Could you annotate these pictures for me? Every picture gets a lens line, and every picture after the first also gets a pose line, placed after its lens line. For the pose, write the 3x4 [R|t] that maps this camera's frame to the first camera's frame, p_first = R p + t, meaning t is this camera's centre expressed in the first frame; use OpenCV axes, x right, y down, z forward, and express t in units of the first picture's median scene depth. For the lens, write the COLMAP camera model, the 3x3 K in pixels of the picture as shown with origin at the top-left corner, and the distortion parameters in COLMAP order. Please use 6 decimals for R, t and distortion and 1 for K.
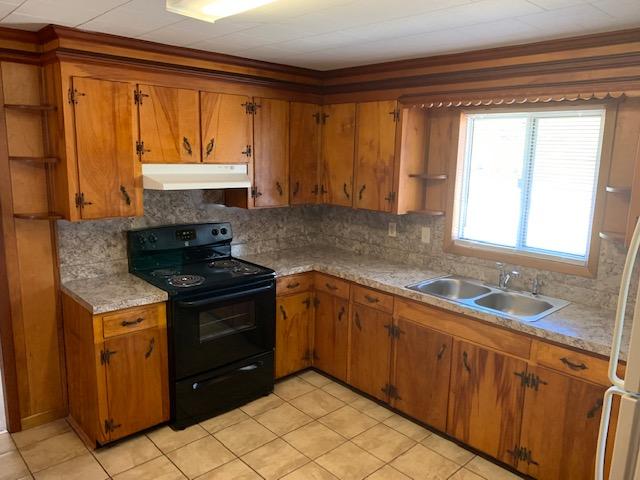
lens RADIAL K [[475.0, 0, 320.0], [0, 475.0, 240.0], [0, 0, 1]] dist [0.006944, -0.001372]
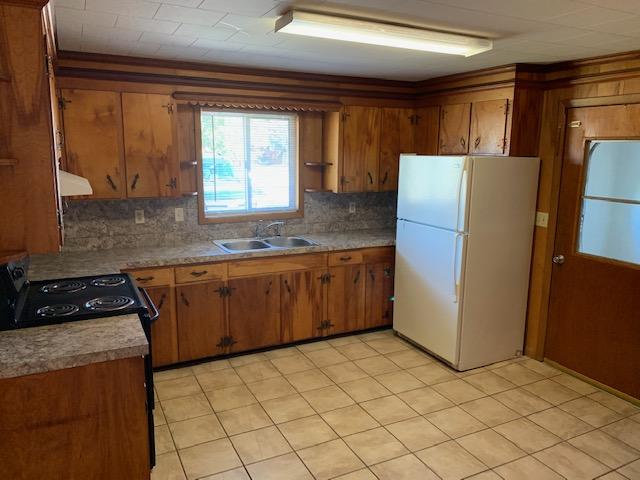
lens RADIAL K [[475.0, 0, 320.0], [0, 475.0, 240.0], [0, 0, 1]] dist [0.006944, -0.001372]
pose [[0.285263, -0.197367, 0.937908, -0.884110], [0.170317, 0.973432, 0.153041, -0.078736], [-0.943195, 0.116085, 0.311300, 0.381727]]
